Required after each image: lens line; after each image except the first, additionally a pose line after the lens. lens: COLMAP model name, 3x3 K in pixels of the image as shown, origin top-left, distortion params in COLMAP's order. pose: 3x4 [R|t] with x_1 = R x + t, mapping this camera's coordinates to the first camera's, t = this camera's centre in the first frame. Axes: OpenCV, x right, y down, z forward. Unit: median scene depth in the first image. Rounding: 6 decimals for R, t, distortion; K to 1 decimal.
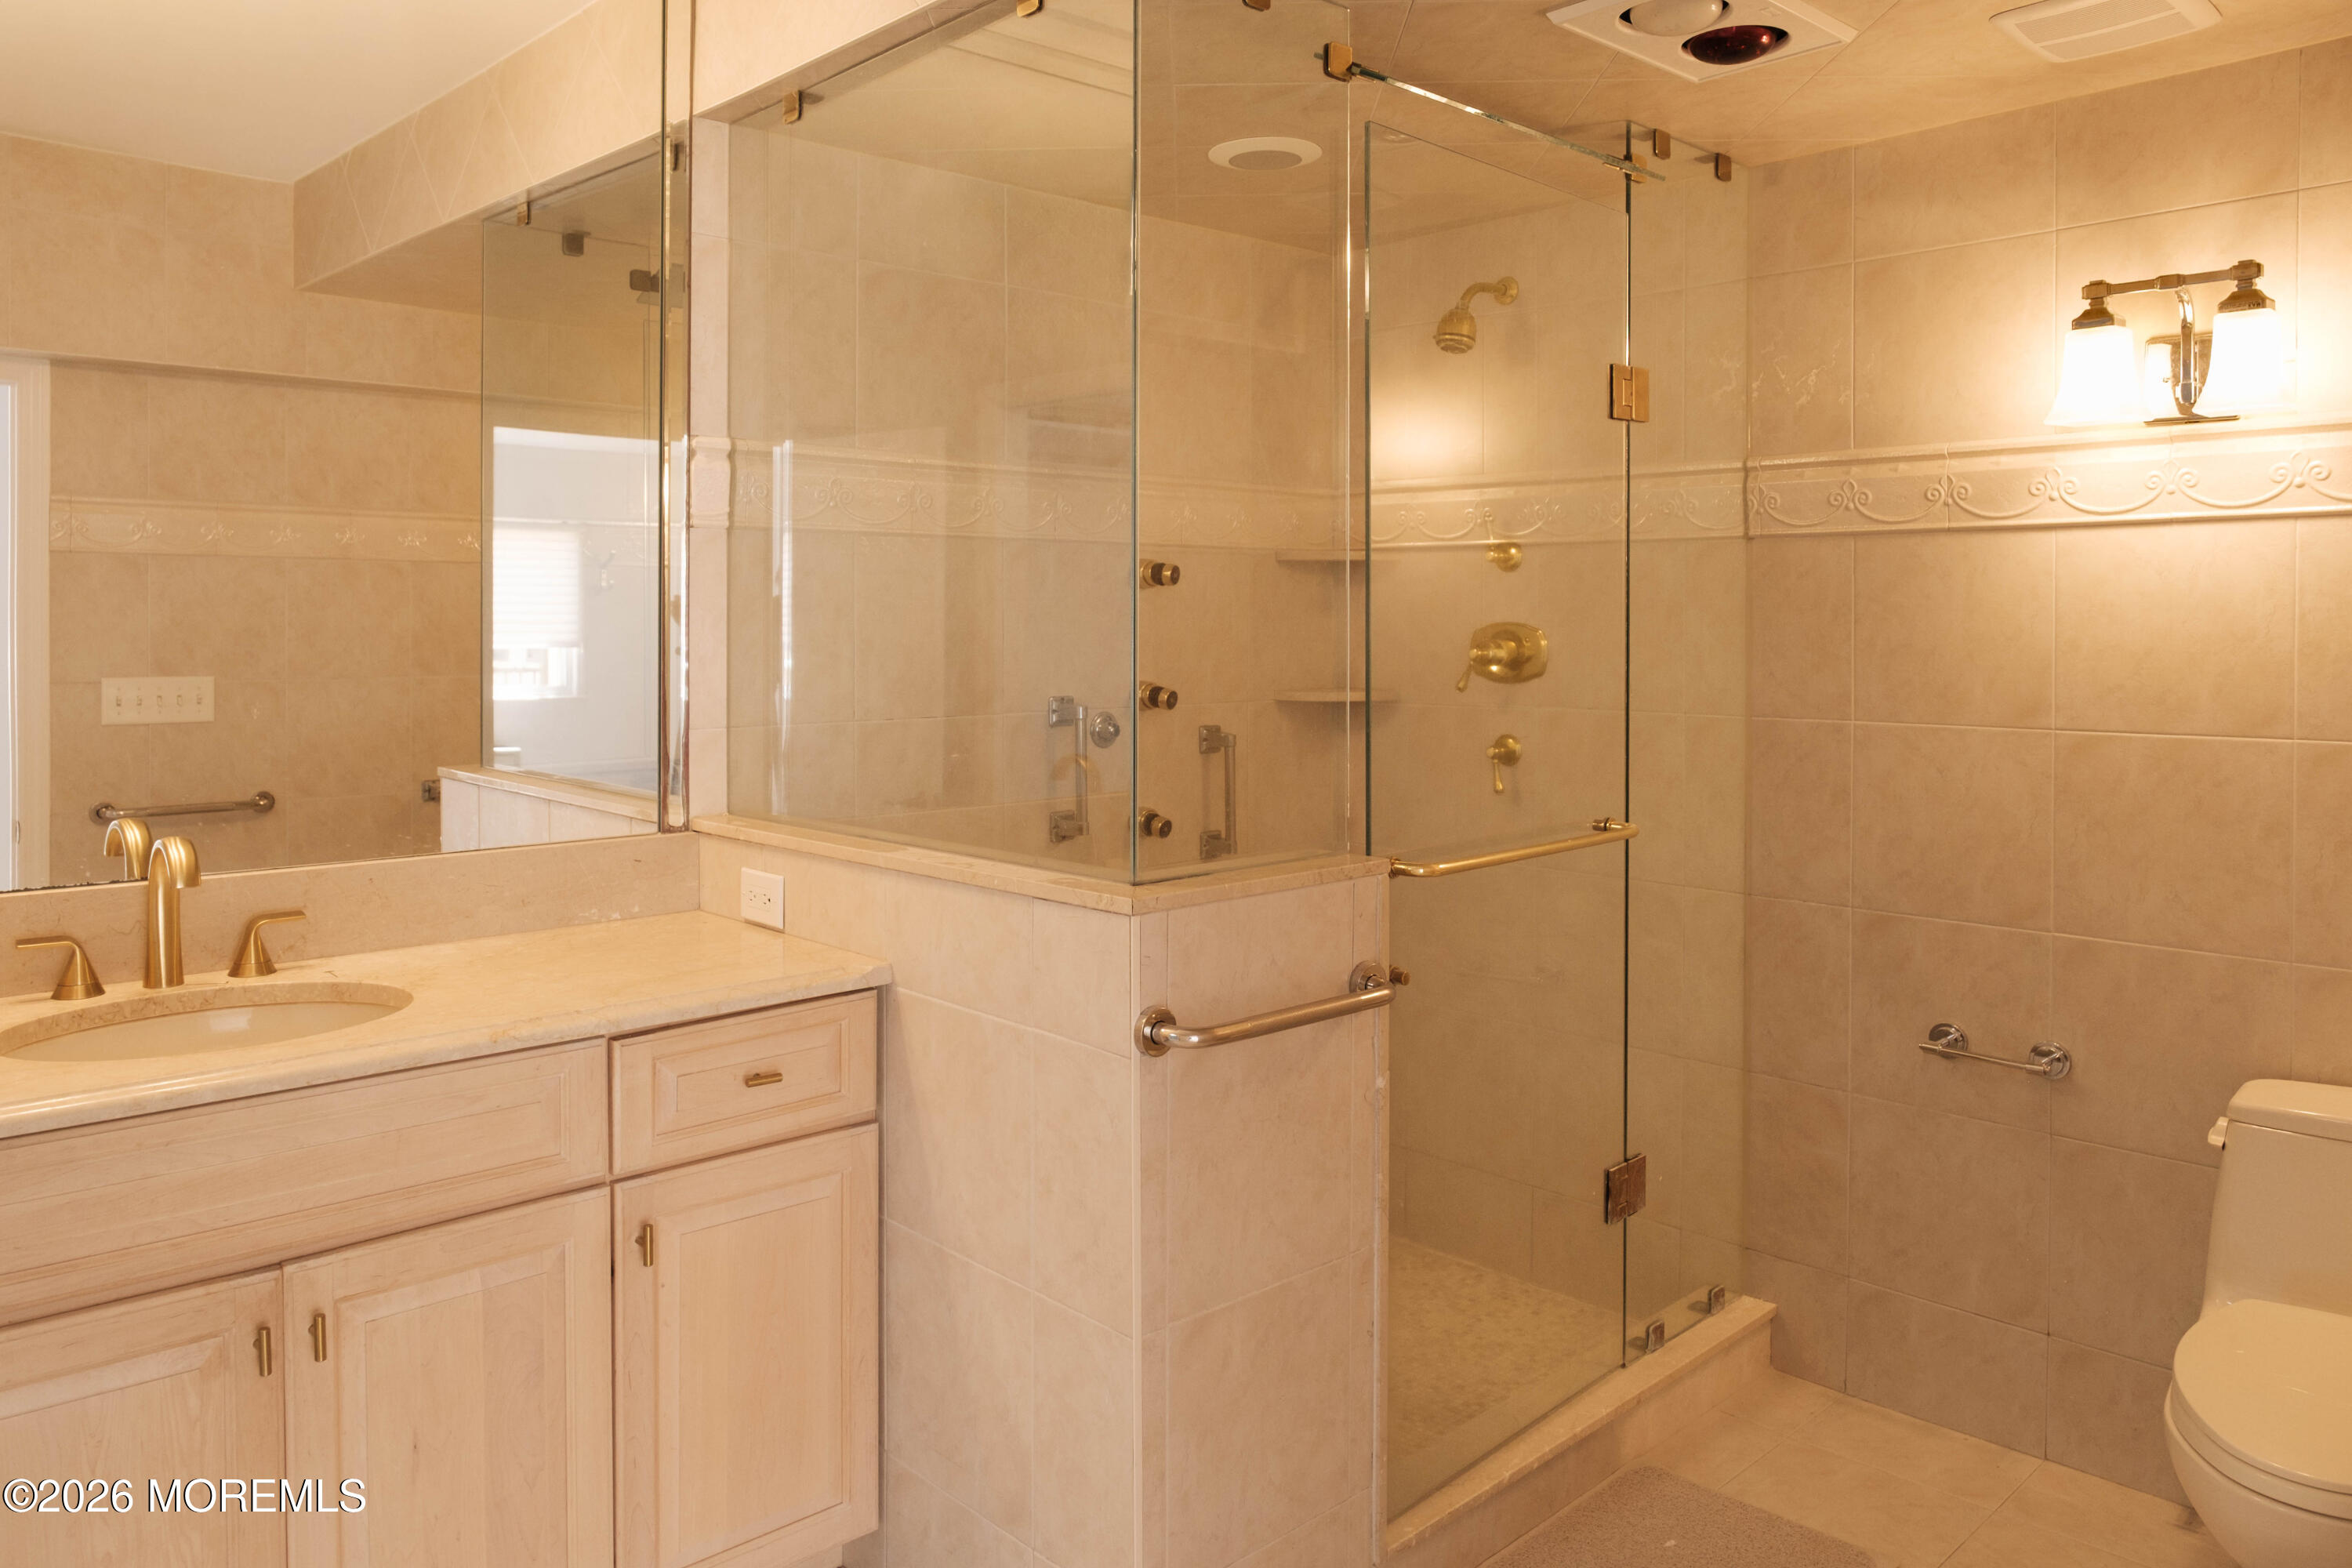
lens RADIAL K [[1615.6, 0, 1177.5], [0, 1615.6, 630.0], [0, 0, 1]] dist [-0.022659, 0.002790]
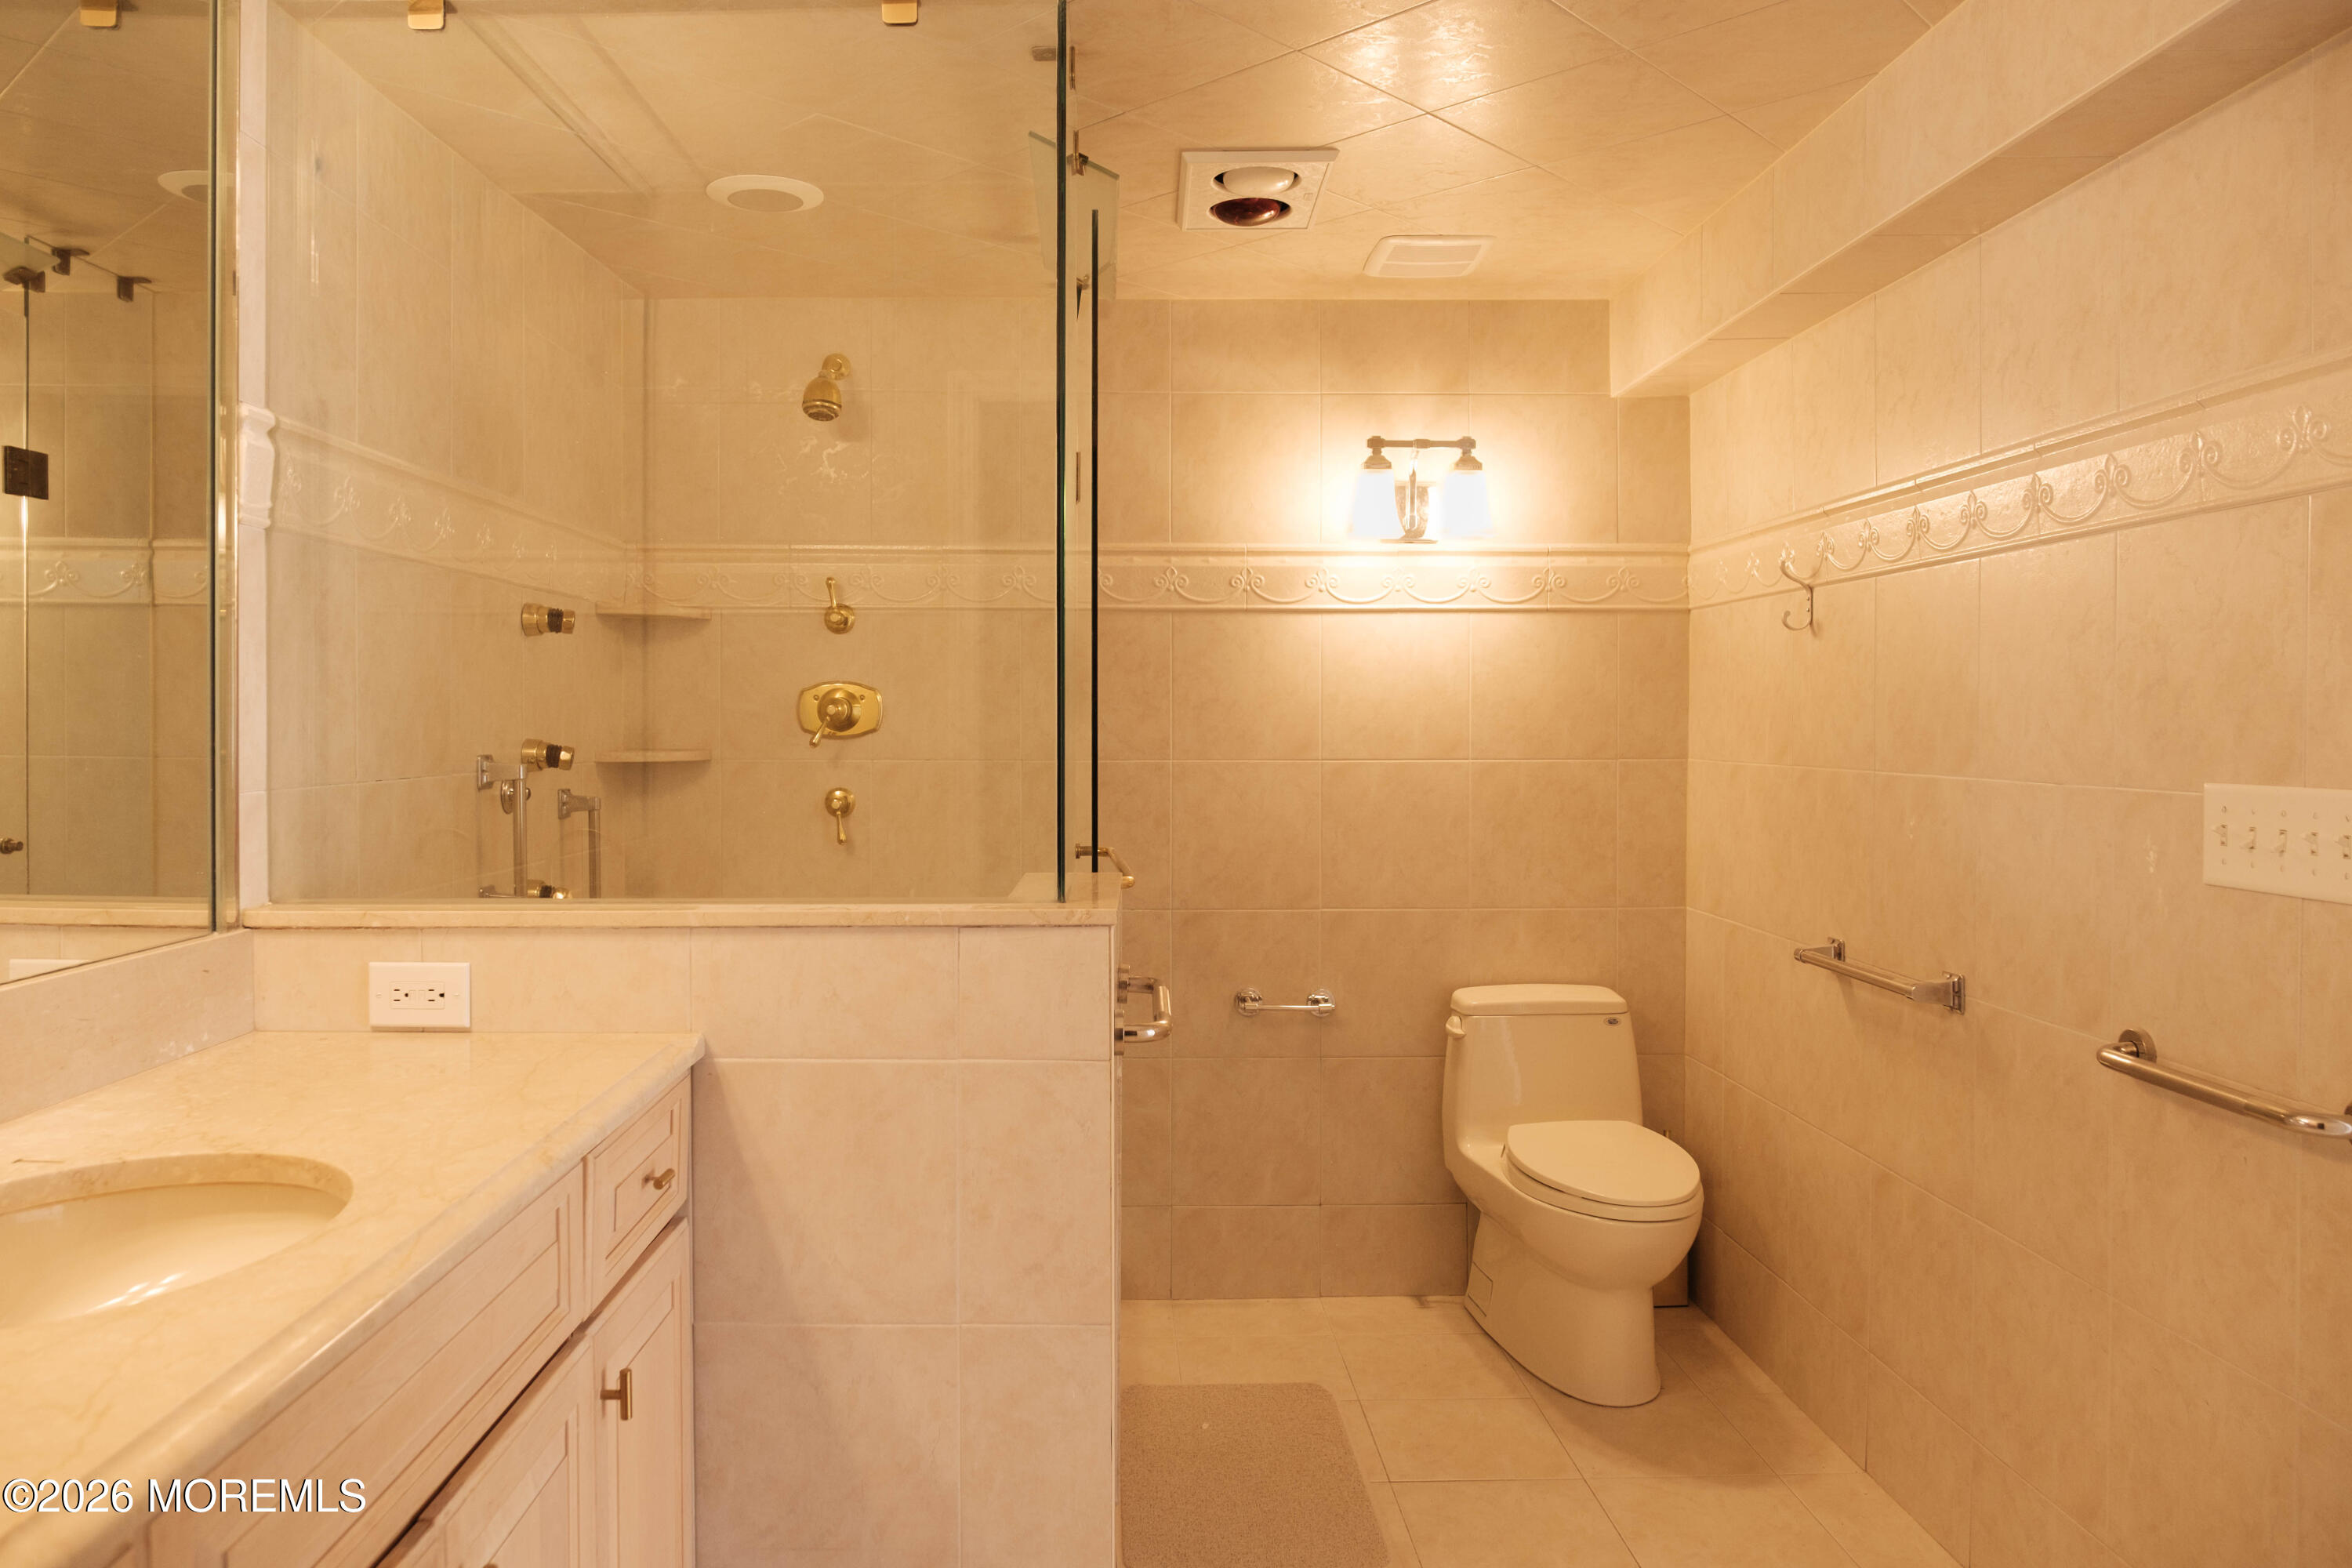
lens RADIAL K [[1612.0, 0, 1124.2], [0, 1612.0, 727.4], [0, 0, 1]] dist [-0.031713, 0.006040]
pose [[0.677740, -0.003330, 0.735294, -0.570473], [0.002939, 0.999994, 0.001820, 0.031296], [-0.735296, 0.000927, 0.677746, 0.194627]]
